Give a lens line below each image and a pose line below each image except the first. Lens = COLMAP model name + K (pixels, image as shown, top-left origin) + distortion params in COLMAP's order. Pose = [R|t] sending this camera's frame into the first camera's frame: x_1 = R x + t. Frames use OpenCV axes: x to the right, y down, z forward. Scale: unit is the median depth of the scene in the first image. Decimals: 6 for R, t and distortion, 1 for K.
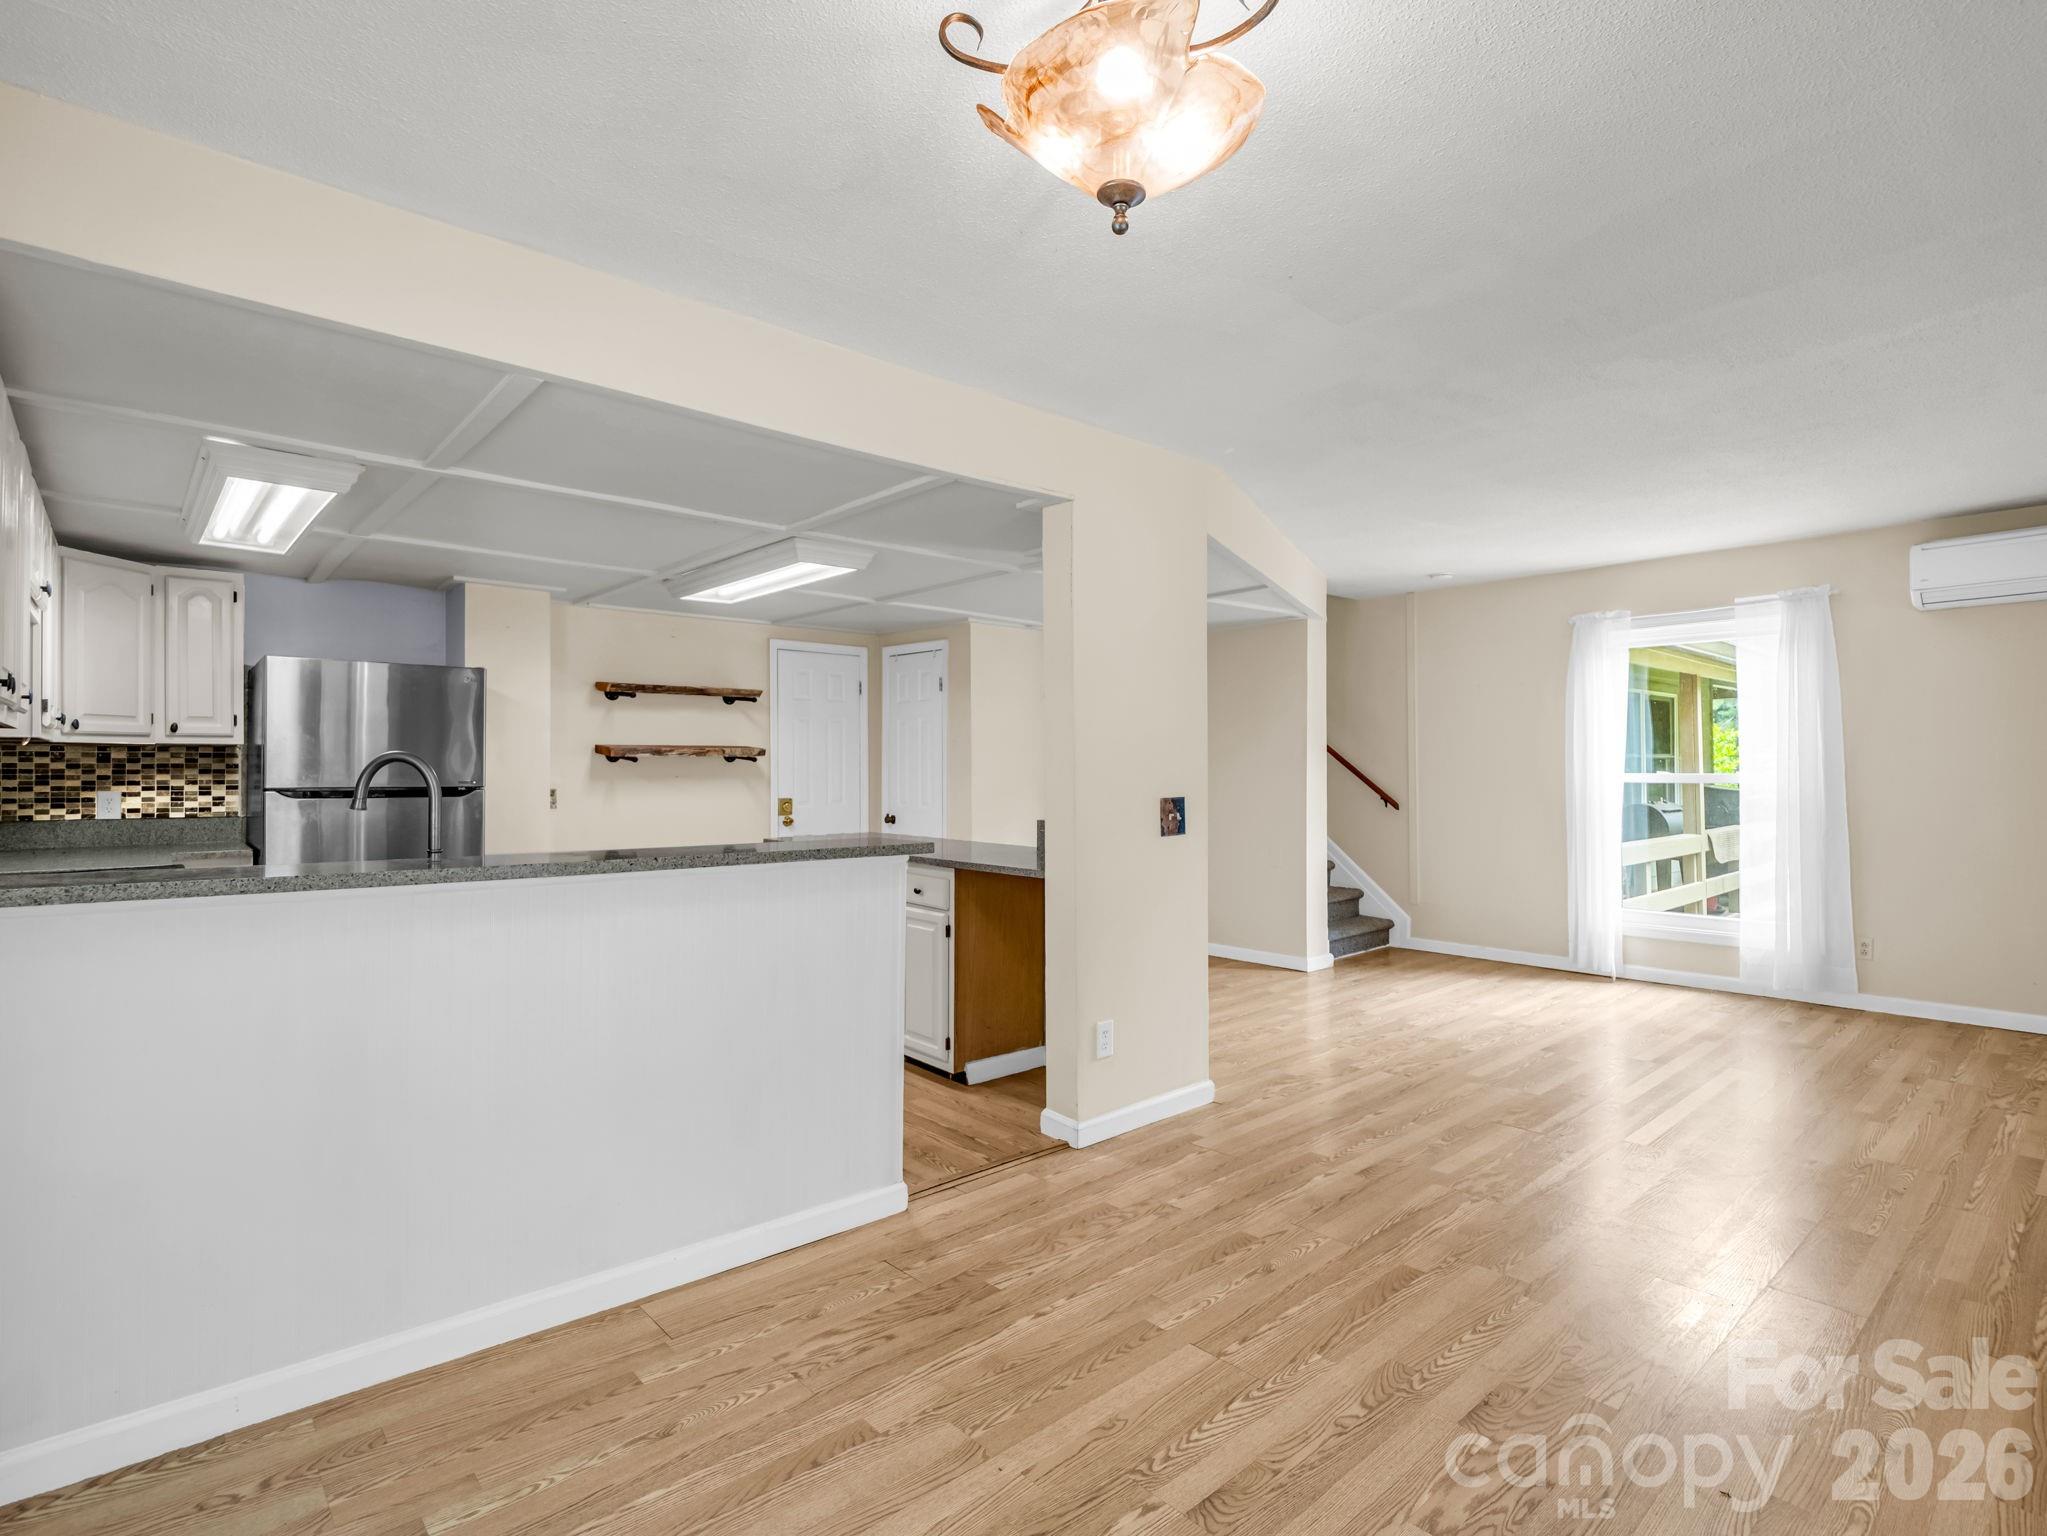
lens RADIAL K [[1009.5, 0, 1020.6], [0, 1009.5, 762.8], [0, 0, 1]] dist [-0.002668, -0.010795]
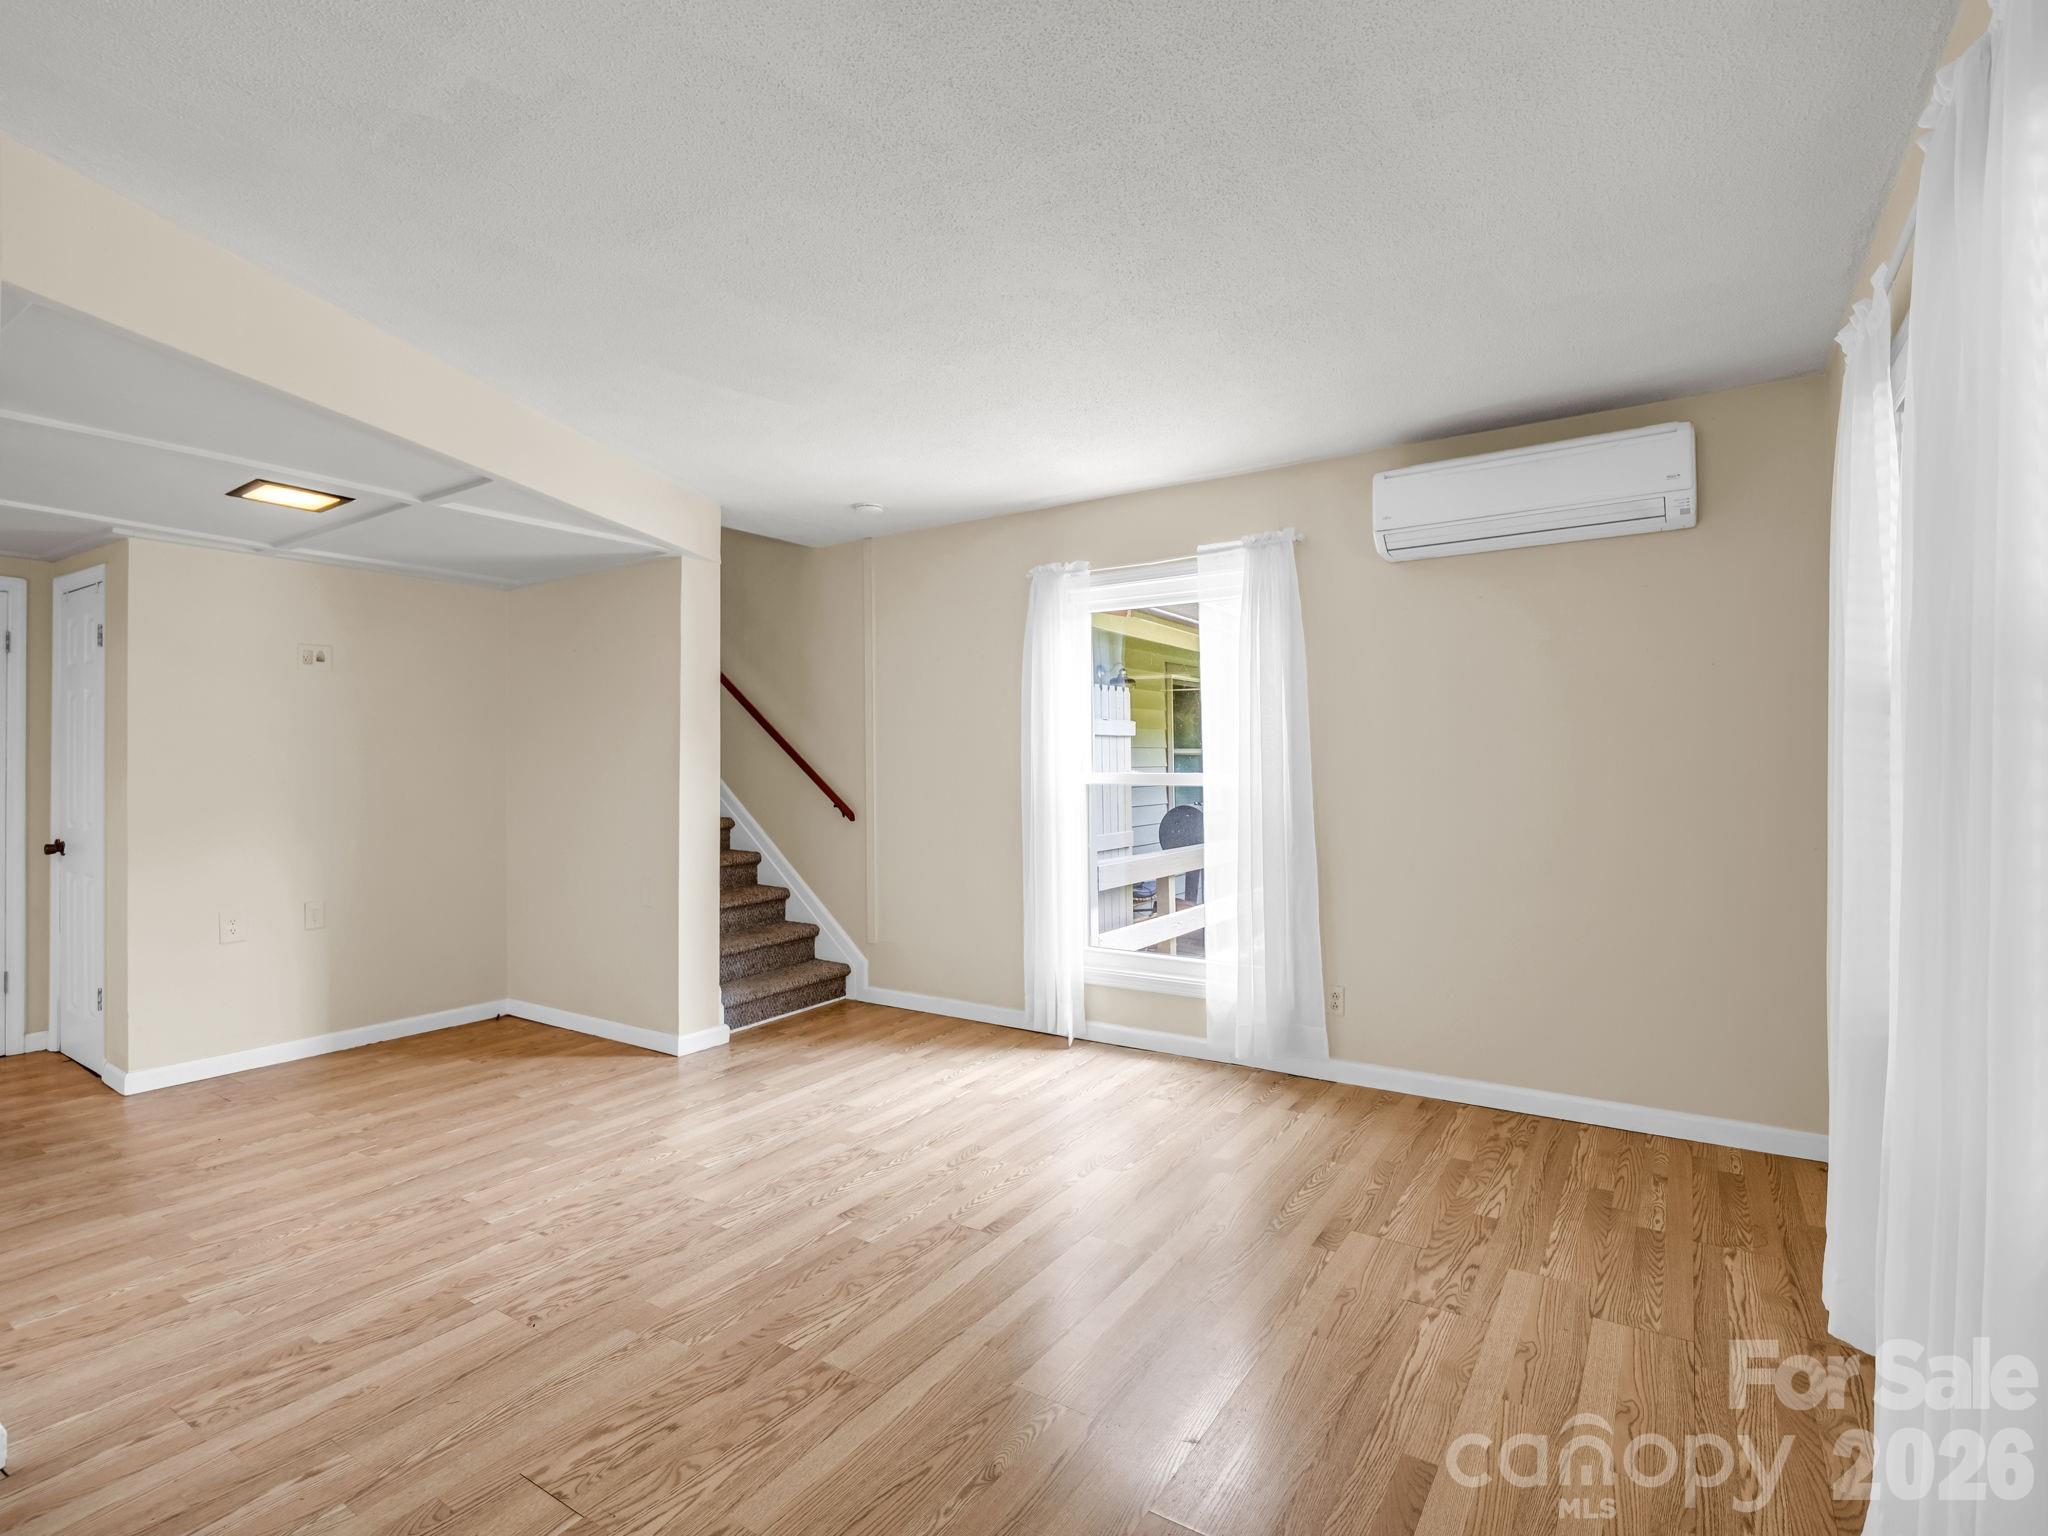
lens RADIAL K [[1010.0, 0, 1021.1], [0, 1010.0, 762.8], [0, 0, 1]] dist [-0.002668, -0.010795]
pose [[0.964292, -0.001161, 0.264837, 0.392088], [-0.000834, 0.999972, 0.007418, -0.004277], [-0.264839, -0.007374, 0.964265, 0.305207]]
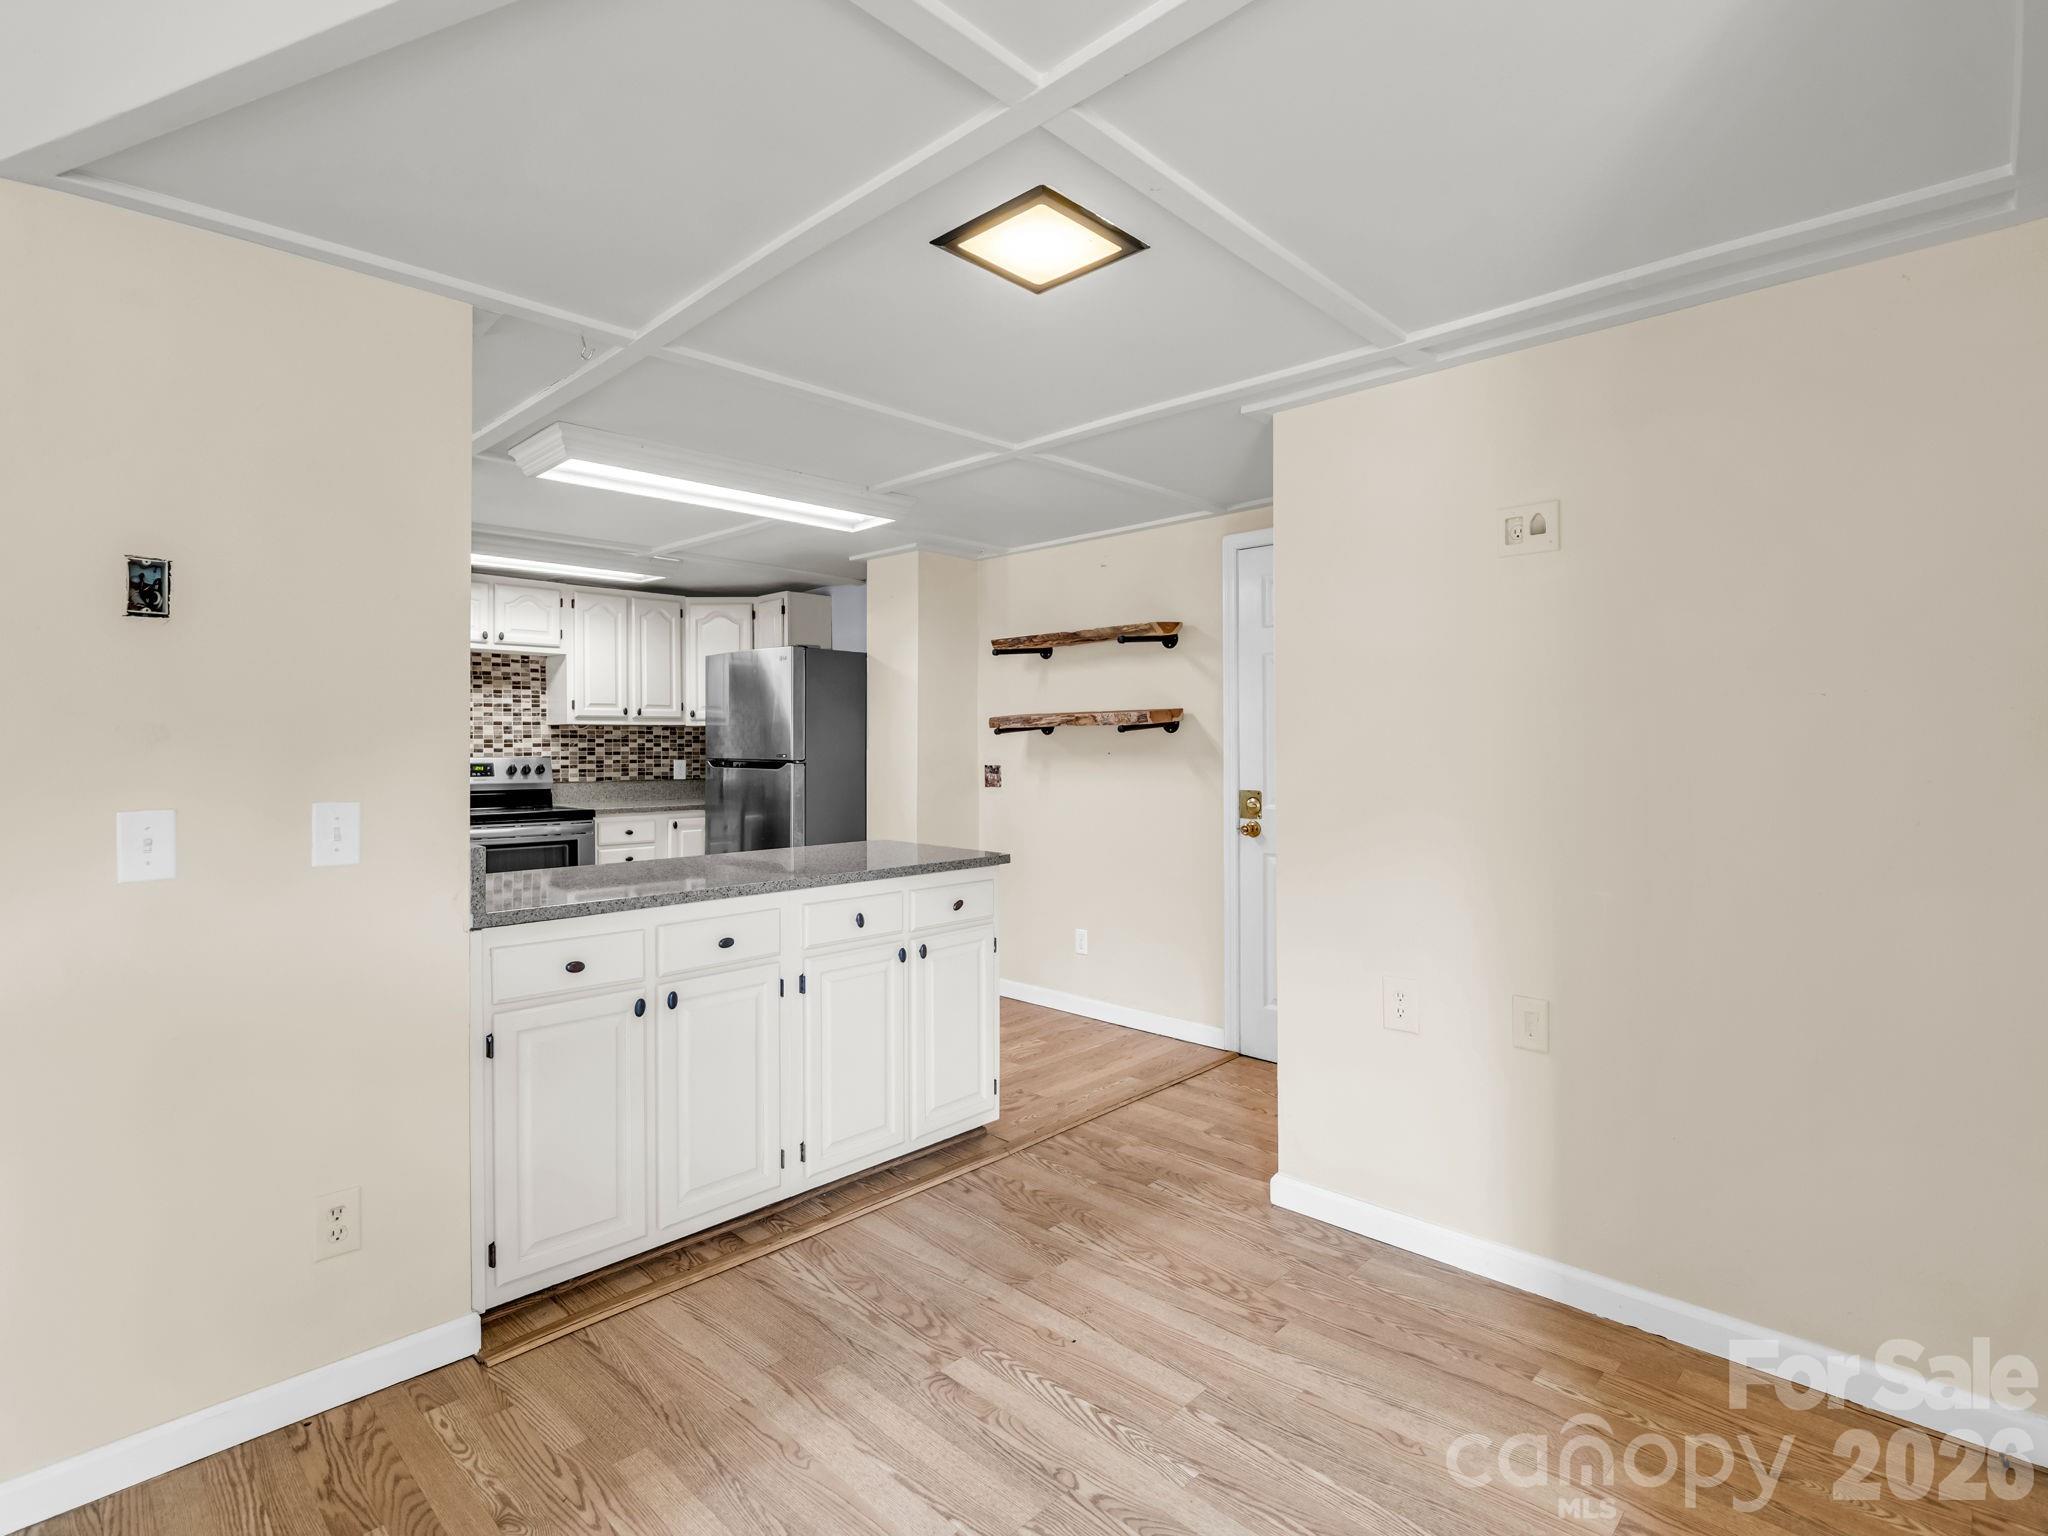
lens RADIAL K [[1010.0, 0, 1021.1], [0, 1010.0, 762.8], [0, 0, 1]] dist [-0.002668, -0.010795]
pose [[0.094618, 0.021753, -0.995276, 0.456214], [0.007248, 0.999720, 0.022539, 0.004128], [0.995487, -0.009347, 0.094434, 0.995191]]
